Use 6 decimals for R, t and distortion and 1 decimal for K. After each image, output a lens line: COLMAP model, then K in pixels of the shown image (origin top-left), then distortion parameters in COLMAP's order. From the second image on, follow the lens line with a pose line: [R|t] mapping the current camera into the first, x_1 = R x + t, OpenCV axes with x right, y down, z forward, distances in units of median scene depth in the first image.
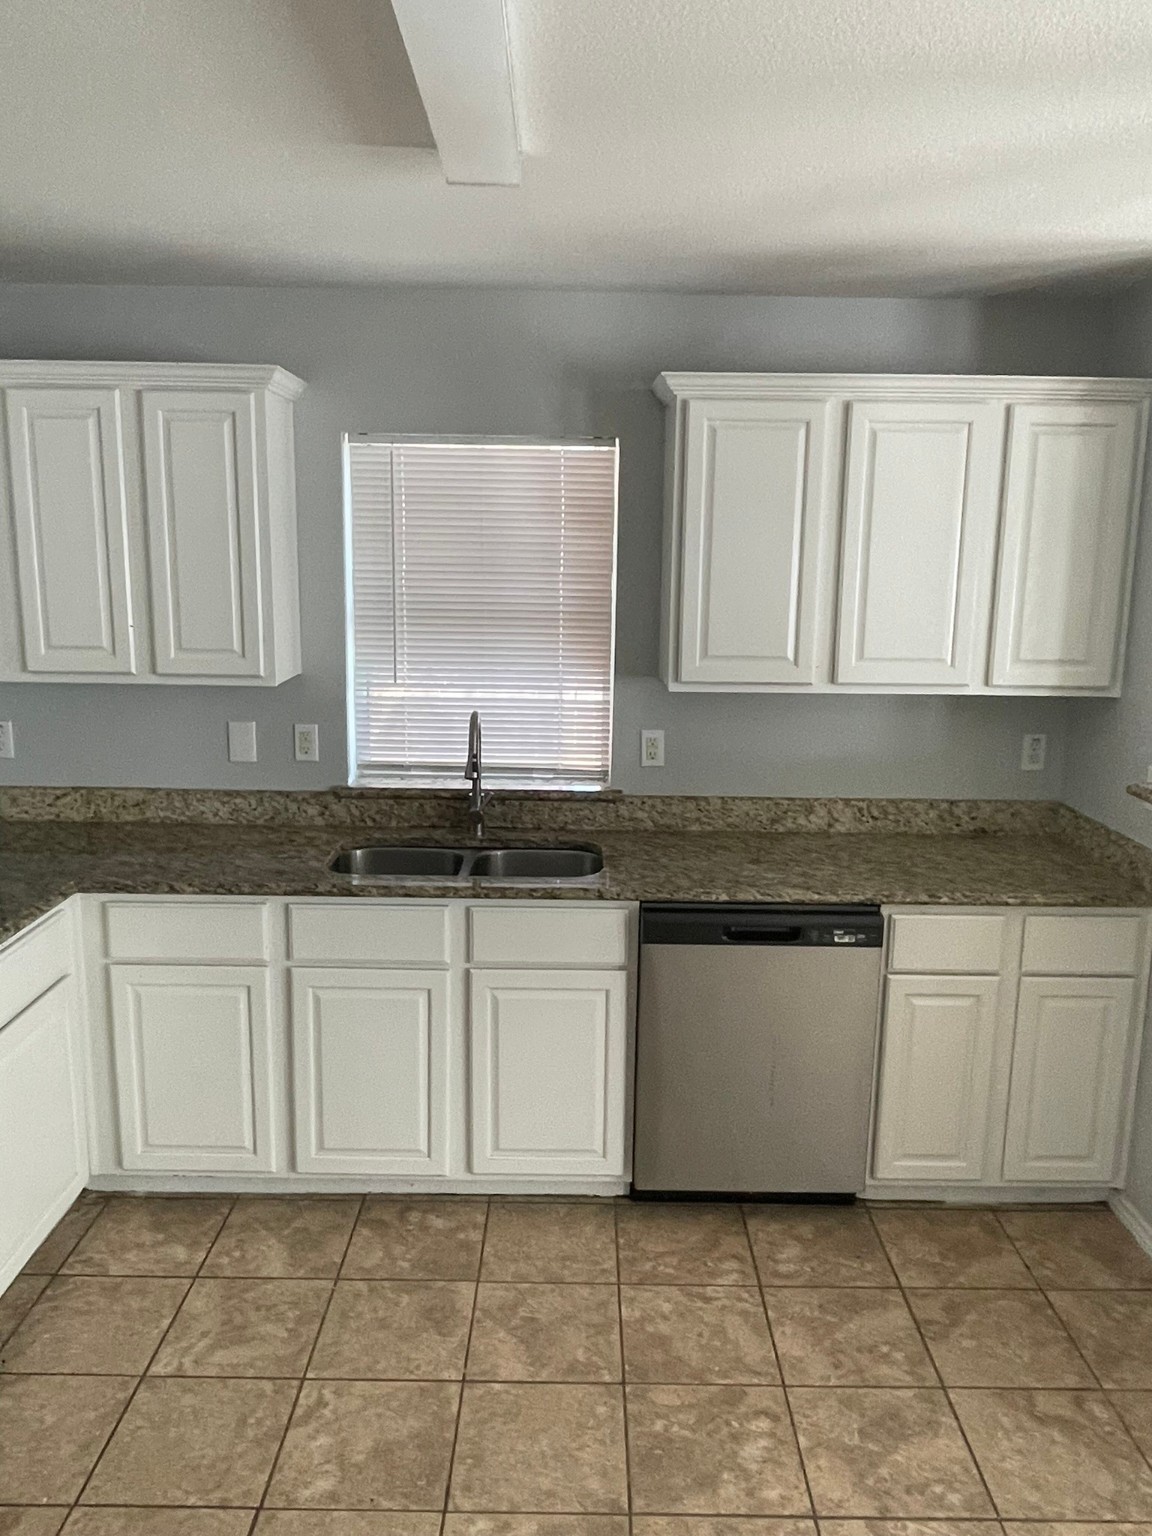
lens RADIAL K [[1165.3, 0, 580.2], [0, 1165.3, 767.7], [0, 0, 1]] dist [0.007573, -0.020388]
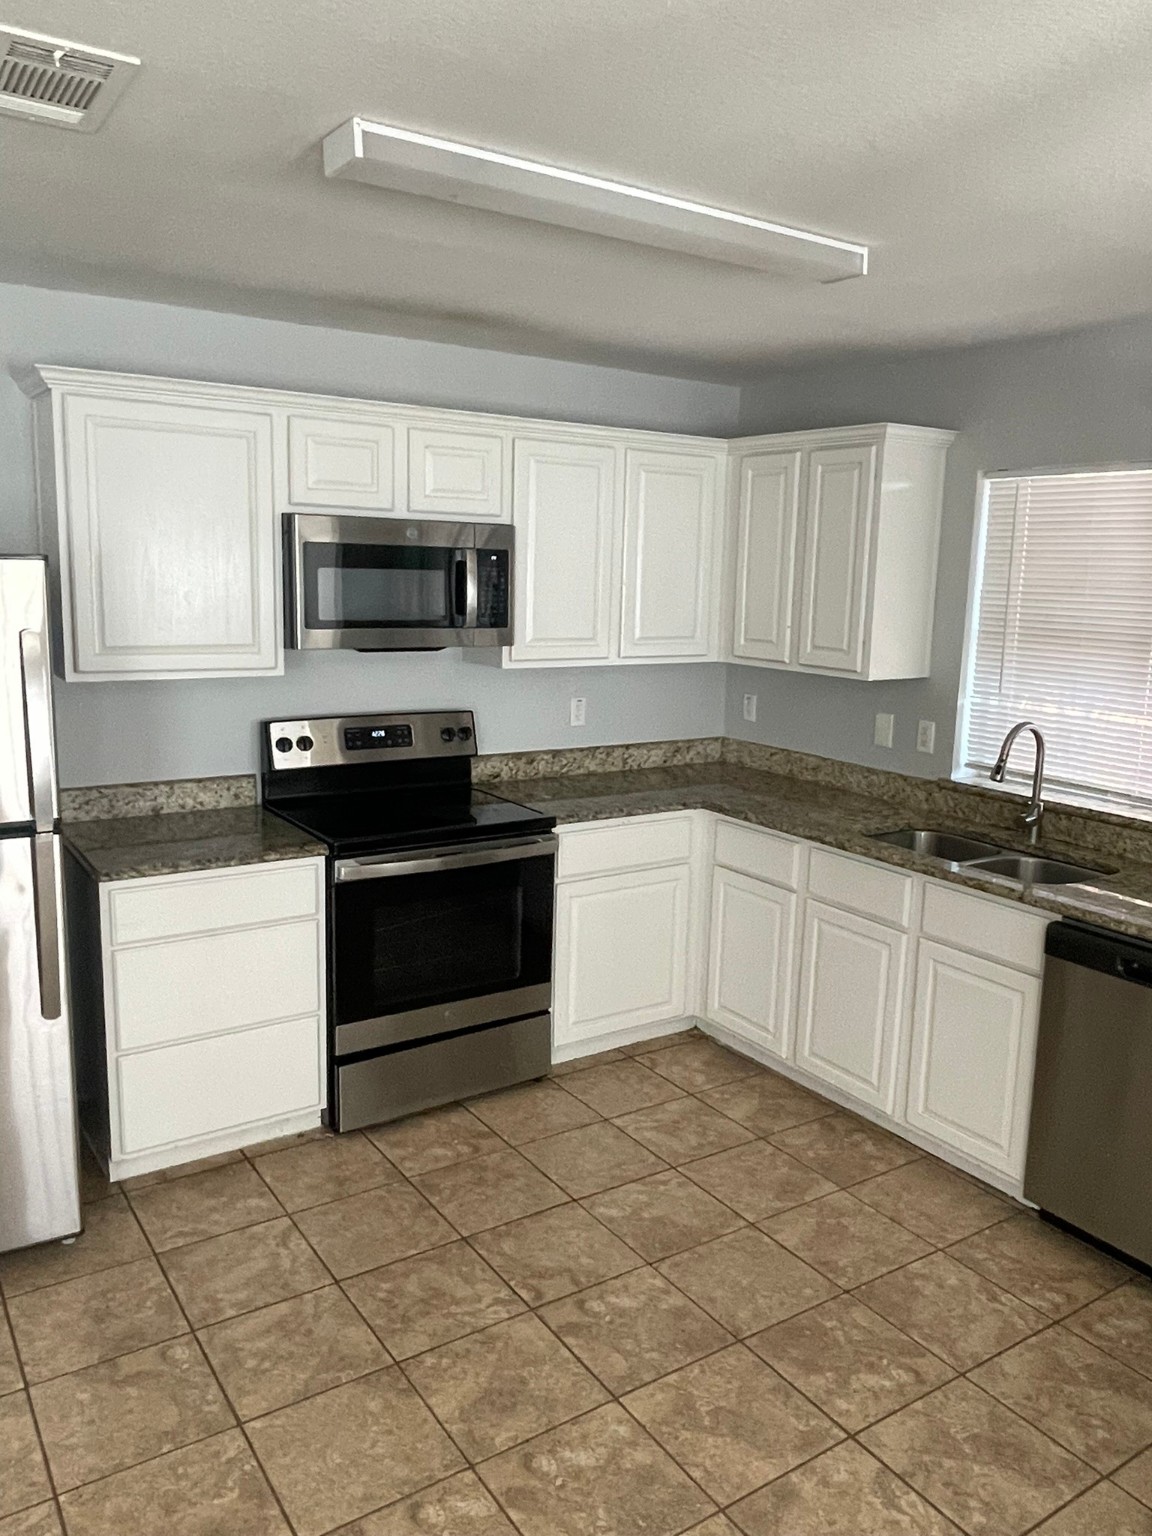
lens RADIAL K [[1165.3, 0, 585.0], [0, 1165.3, 766.0], [0, 0, 1]] dist [0.007573, -0.020388]
pose [[0.550040, 0.141502, -0.823063, 0.617674], [-0.174777, 0.983221, 0.052237, 0.006663], [0.816645, 0.115120, 0.565542, 0.071828]]
